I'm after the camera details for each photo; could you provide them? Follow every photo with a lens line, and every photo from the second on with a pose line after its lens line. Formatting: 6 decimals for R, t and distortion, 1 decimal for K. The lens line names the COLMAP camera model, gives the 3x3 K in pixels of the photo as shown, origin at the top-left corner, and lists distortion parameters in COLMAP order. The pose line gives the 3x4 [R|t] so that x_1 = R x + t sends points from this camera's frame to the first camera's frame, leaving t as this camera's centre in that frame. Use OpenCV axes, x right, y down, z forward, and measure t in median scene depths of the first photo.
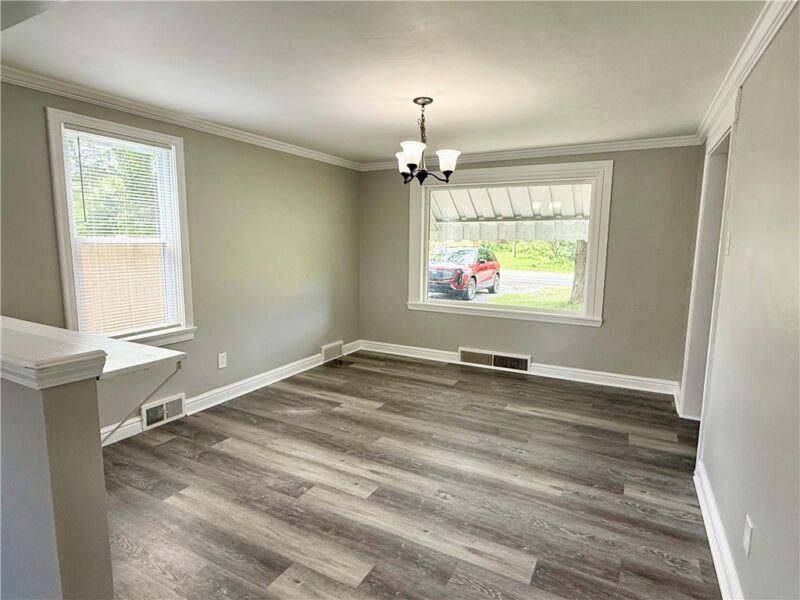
lens RADIAL K [[445.6, 0, 396.8], [0, 445.6, 302.9], [0, 0, 1]] dist [0.002913, 0.002994]
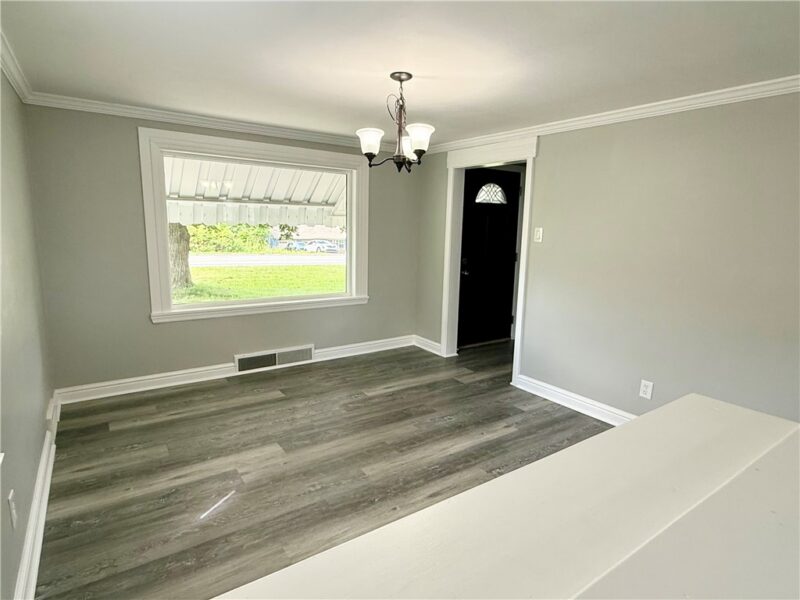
lens RADIAL K [[445.6, 0, 400.5], [0, 445.6, 301.5], [0, 0, 1]] dist [0.002913, 0.002994]
pose [[0.448148, -0.151514, 0.881026, -0.565564], [0.106290, 0.987572, 0.115771, -0.082149], [-0.887618, 0.041762, 0.458683, 0.438607]]
